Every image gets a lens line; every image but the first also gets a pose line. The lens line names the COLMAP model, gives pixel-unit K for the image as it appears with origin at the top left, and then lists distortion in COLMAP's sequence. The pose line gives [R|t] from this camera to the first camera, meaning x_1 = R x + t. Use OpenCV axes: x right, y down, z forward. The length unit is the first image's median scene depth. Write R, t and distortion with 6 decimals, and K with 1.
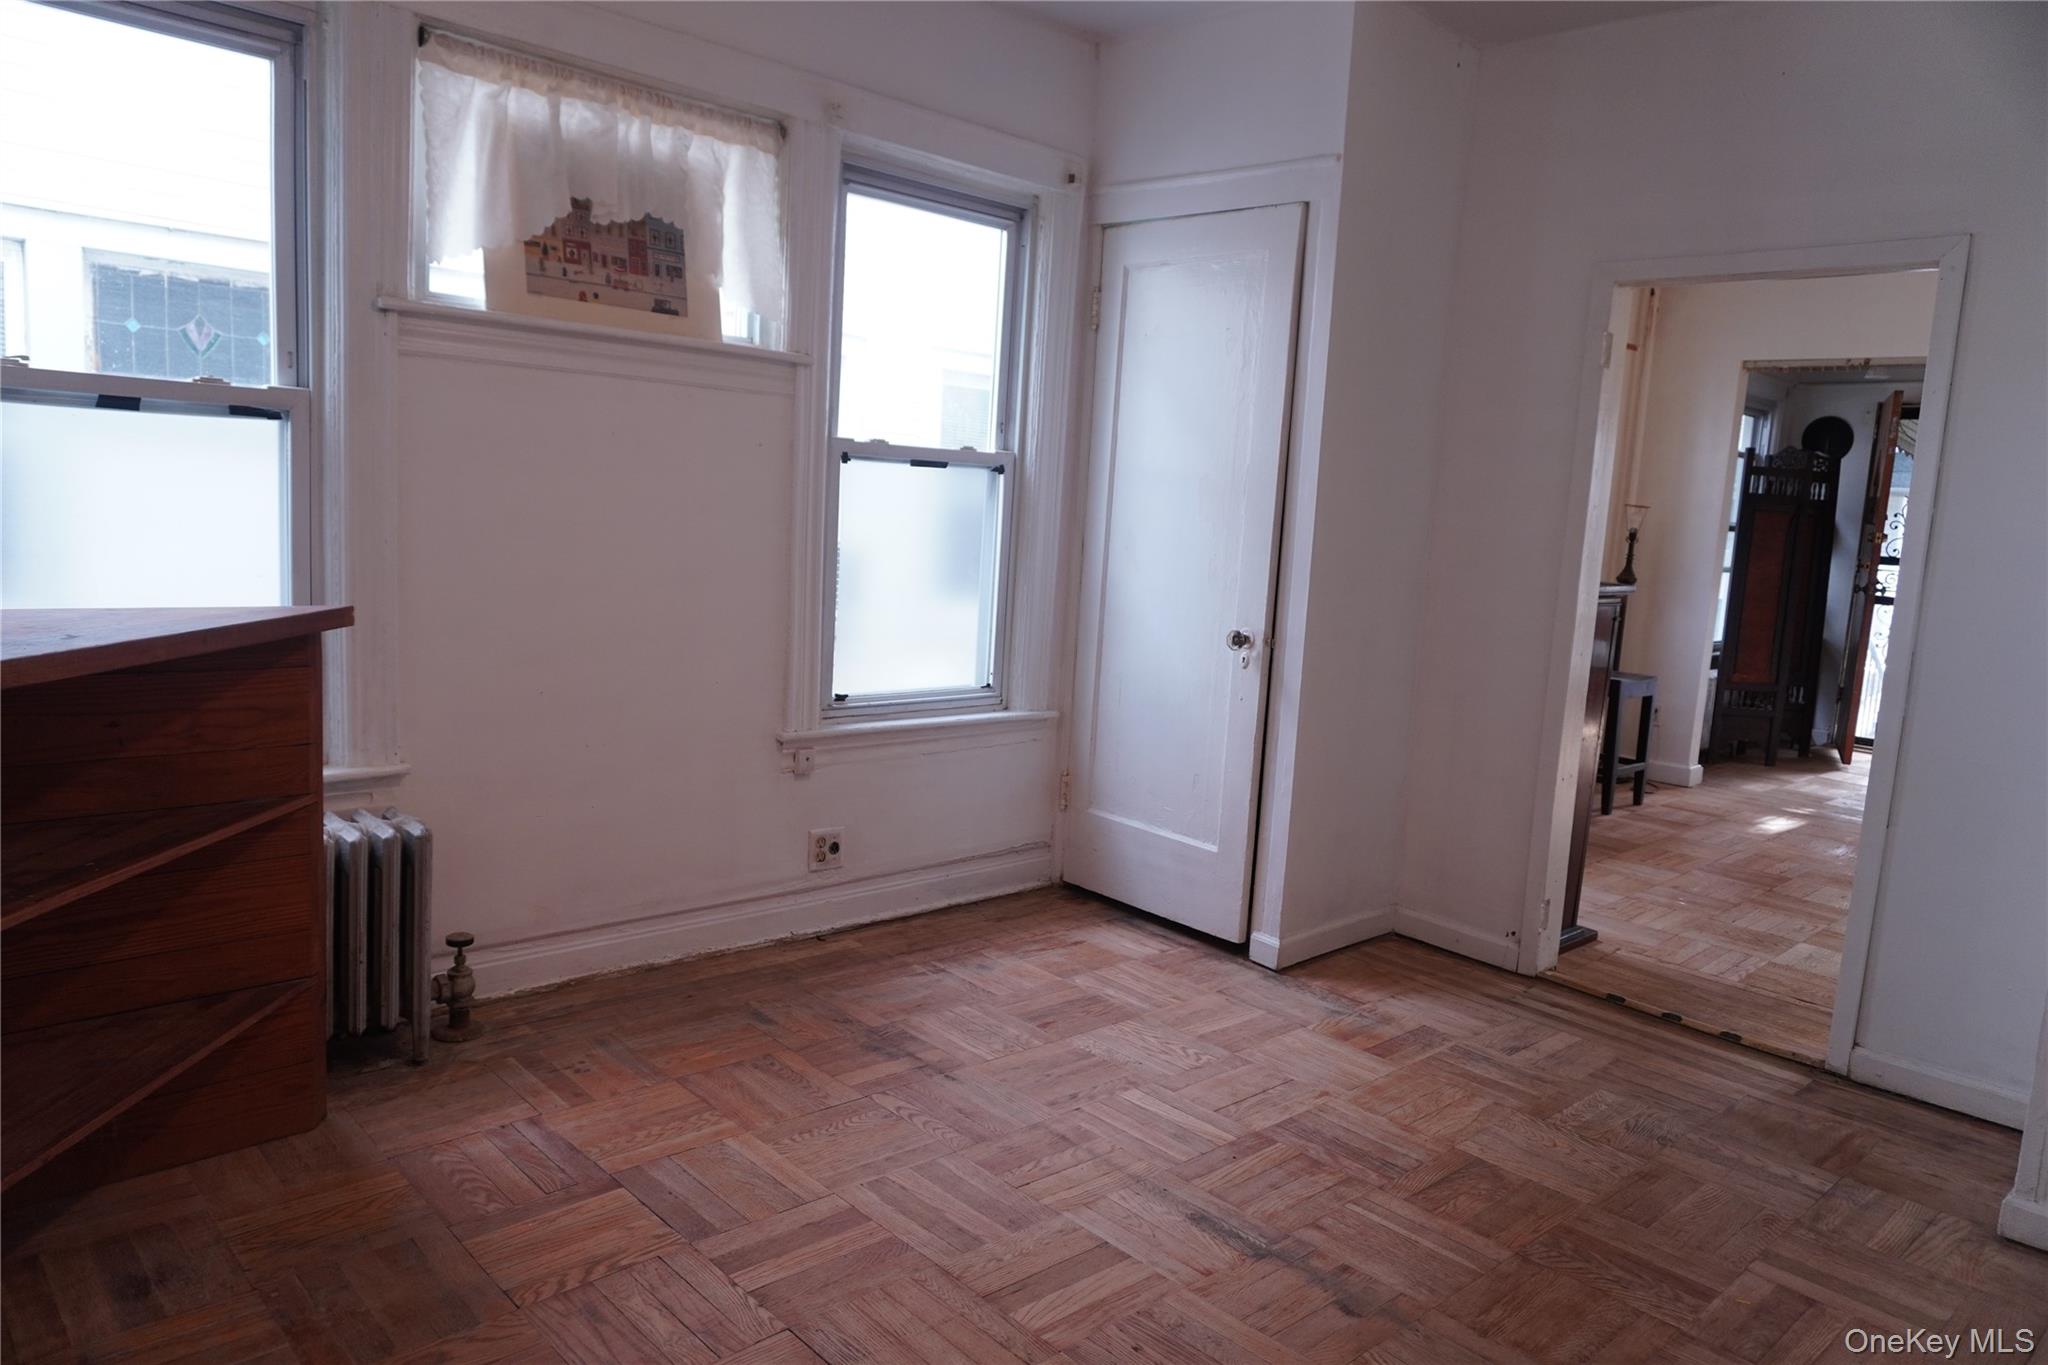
lens RADIAL K [[1366.8, 0, 1020.9], [0, 1366.8, 683.7], [0, 0, 1]] dist [-0.029106, 0.006994]
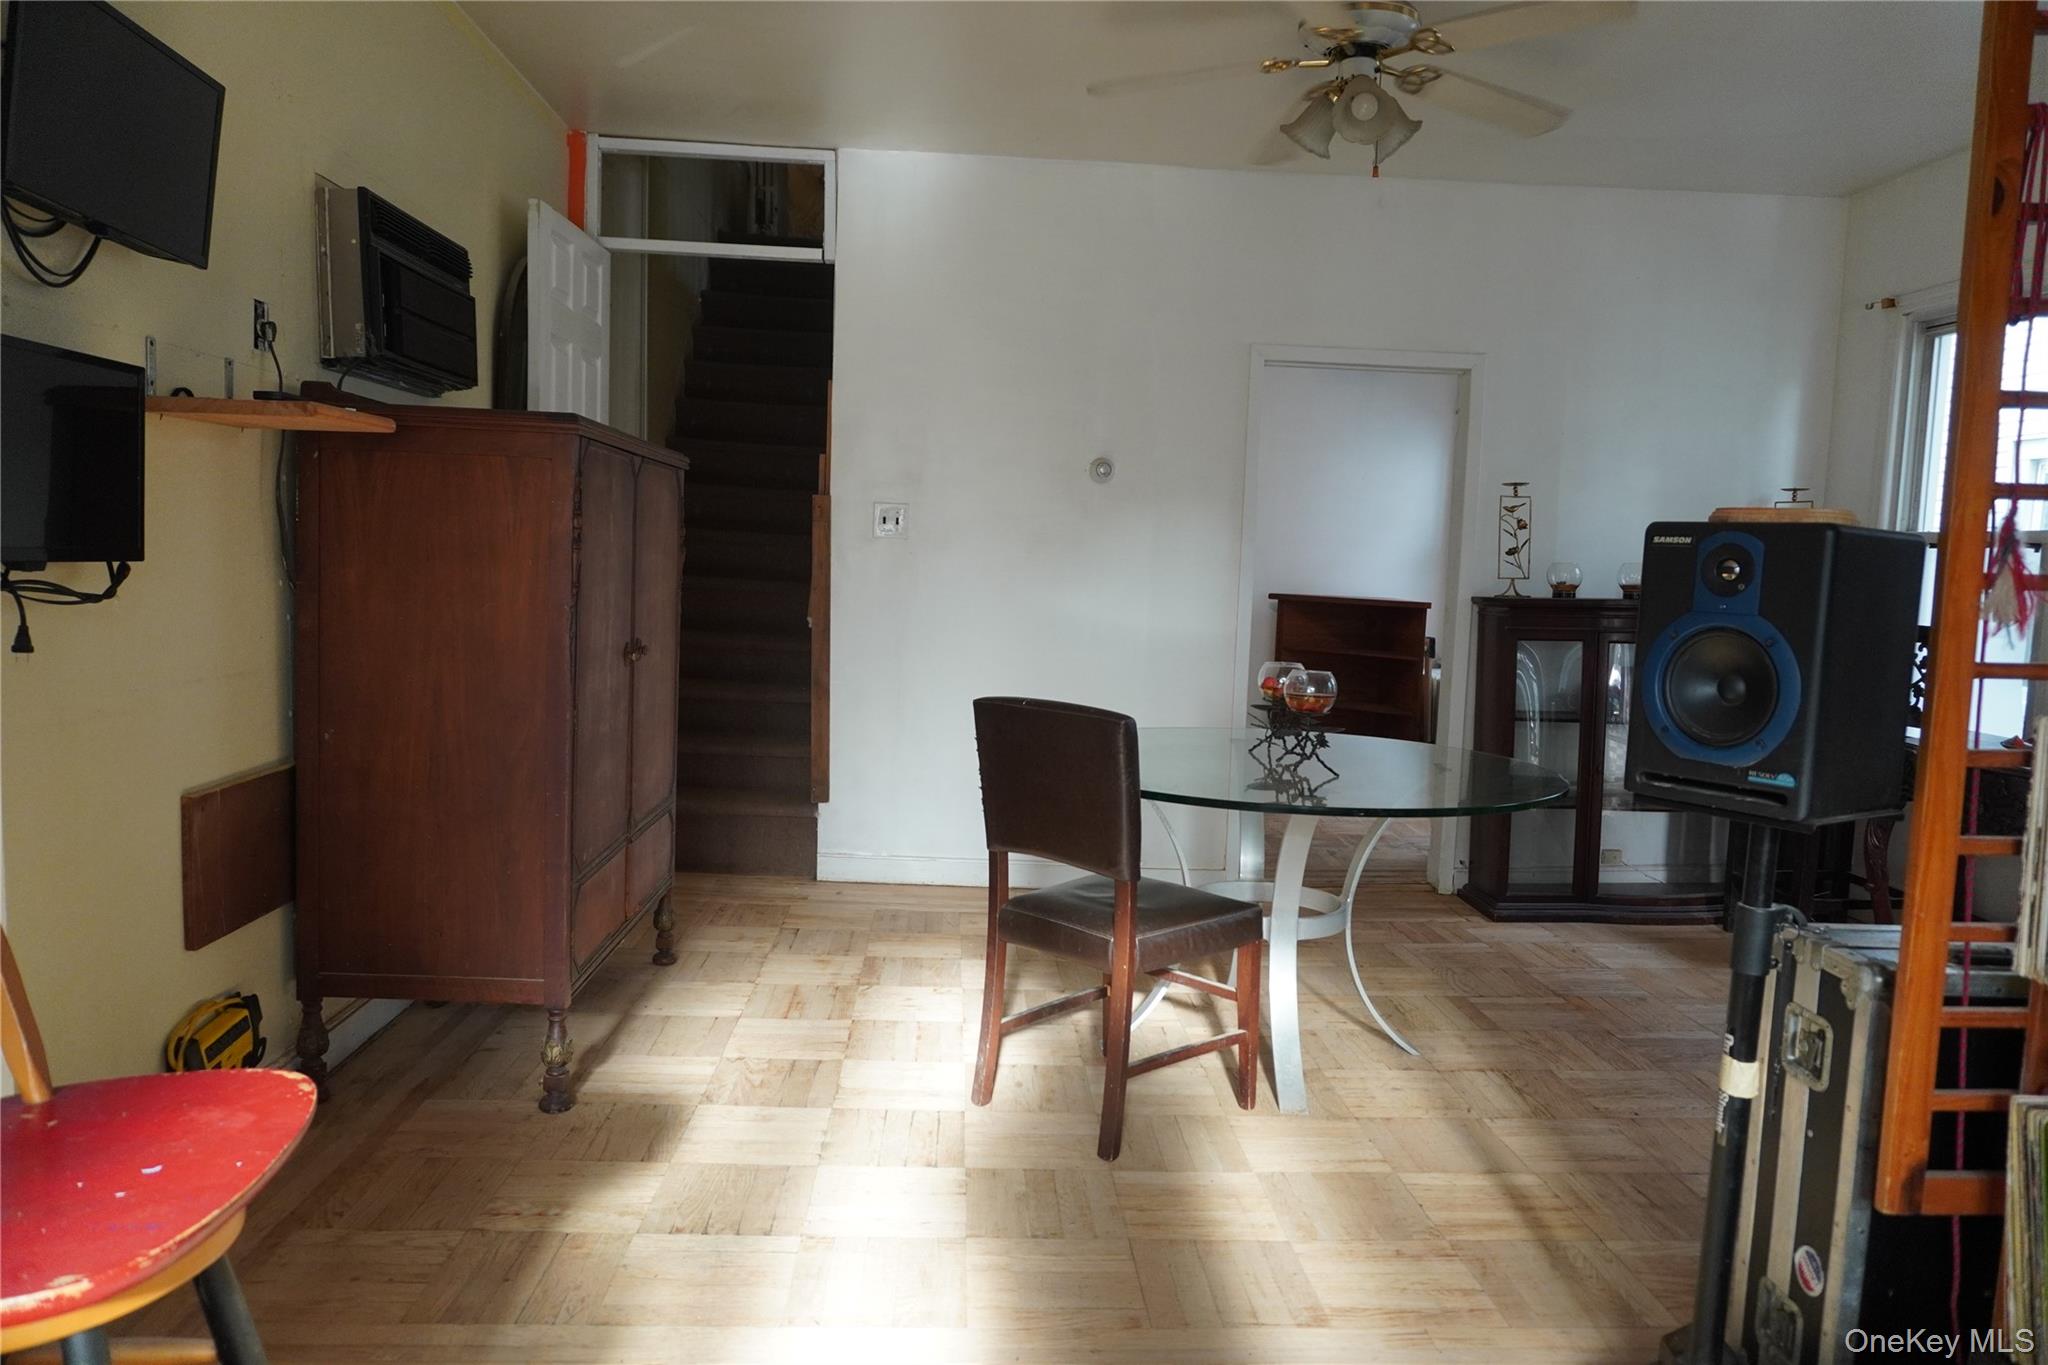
lens RADIAL K [[1366.8, 0, 1026.5], [0, 1366.8, 697.5], [0, 0, 1]] dist [-0.029106, 0.006994]
pose [[-0.646472, 0.001720, -0.762936, 1.988642], [-0.164968, 0.976025, 0.141986, -0.105605], [0.744889, 0.217650, -0.630690, 1.819952]]
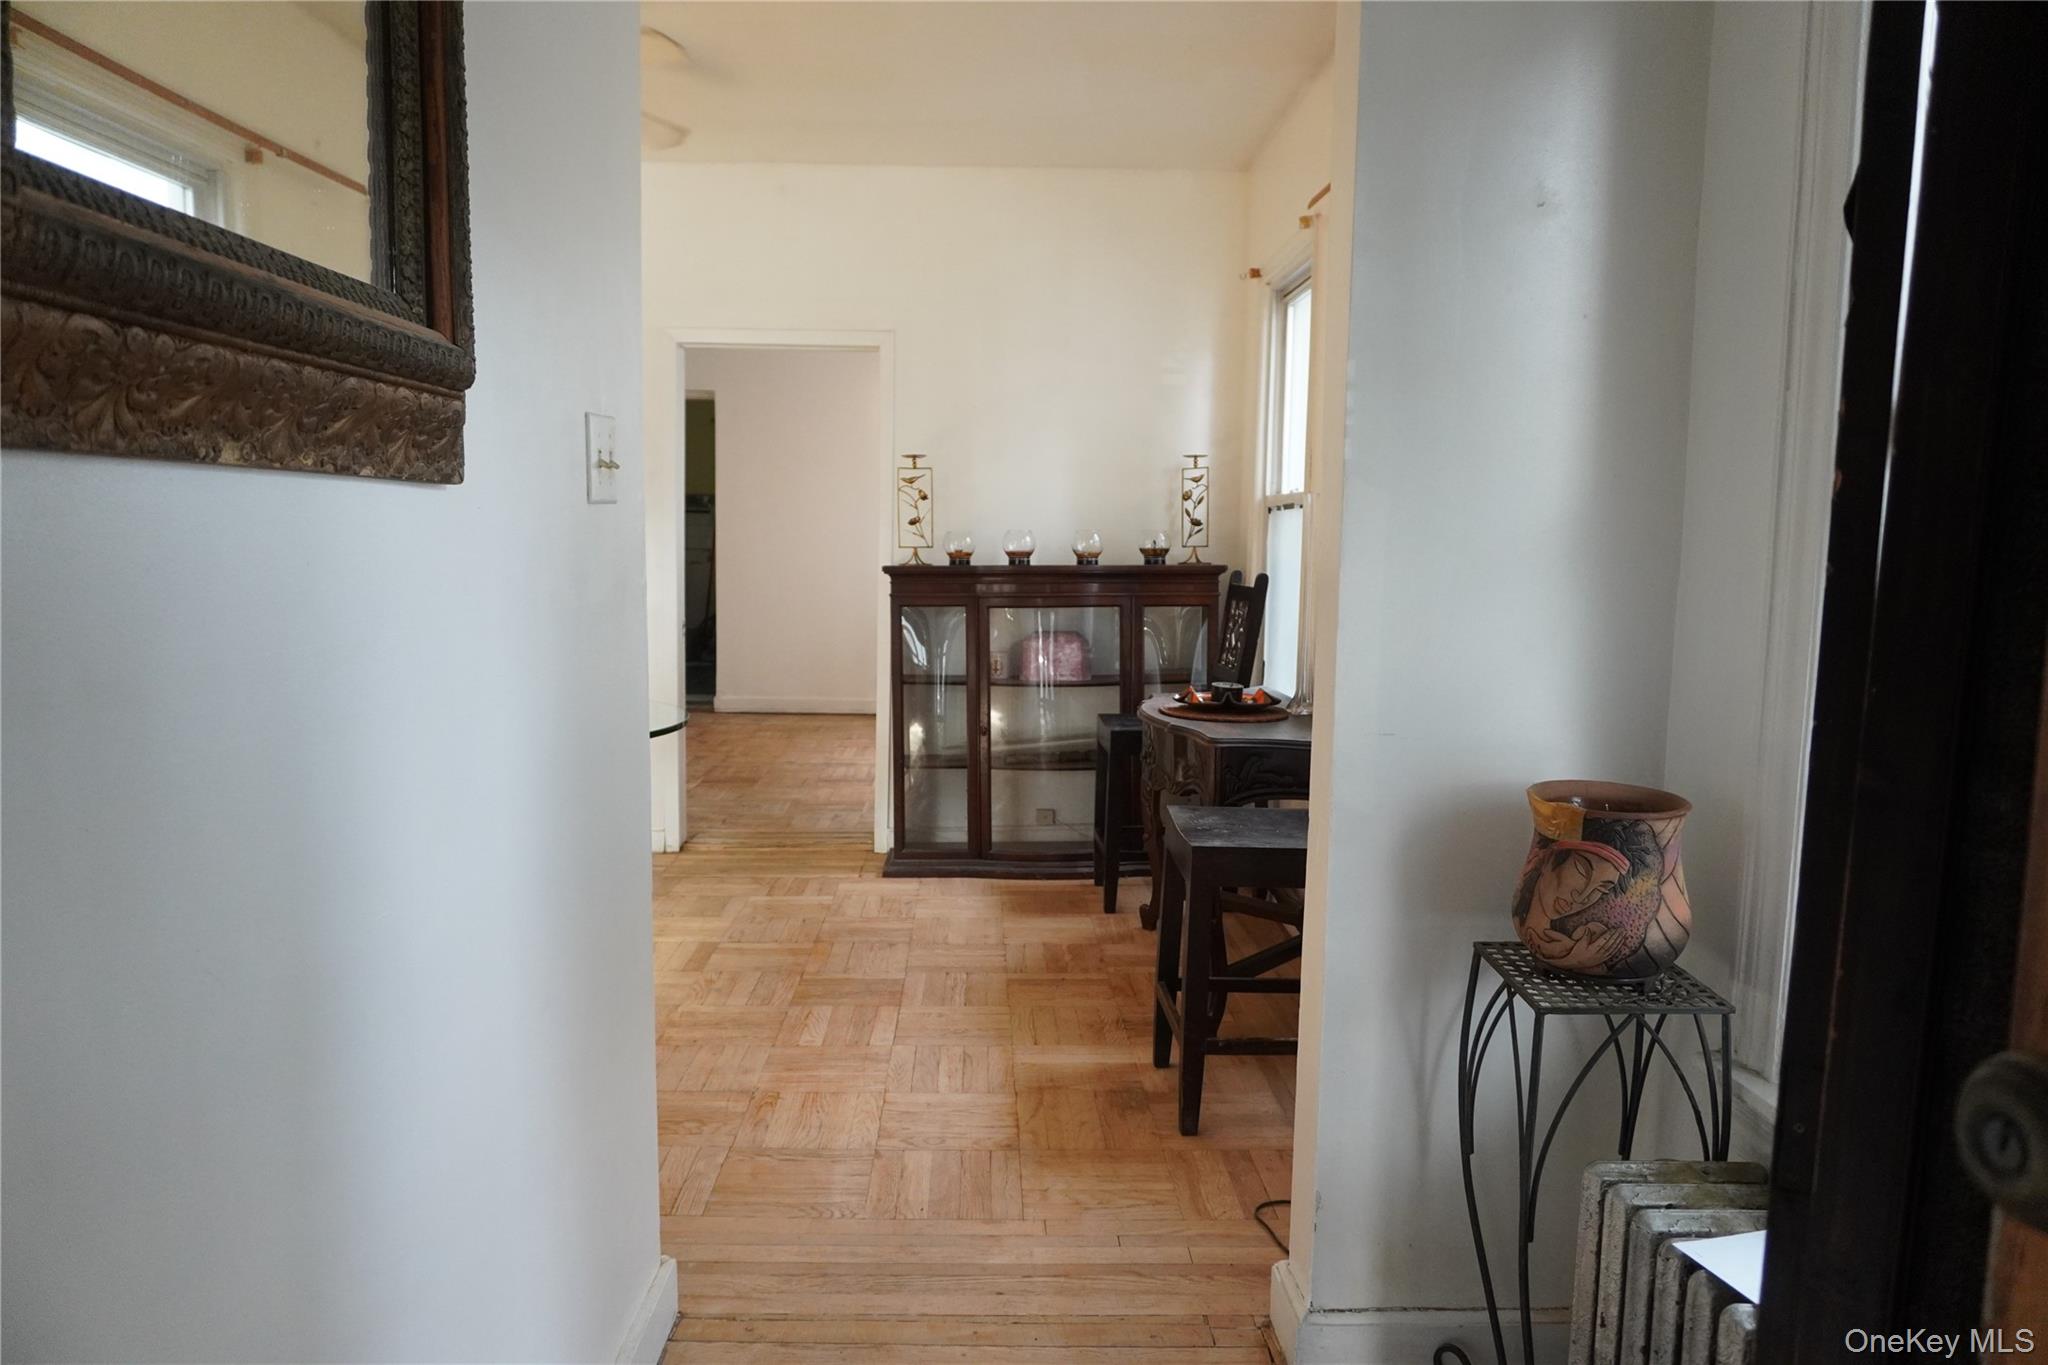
lens RADIAL K [[1366.8, 0, 1023.4], [0, 1366.8, 686.7], [0, 0, 1]] dist [-0.029106, 0.006994]
pose [[-0.663077, 0.009888, -0.748486, 1.588489], [-0.151249, 0.977519, 0.146904, -0.201137], [0.733112, 0.210616, -0.646675, 2.376966]]
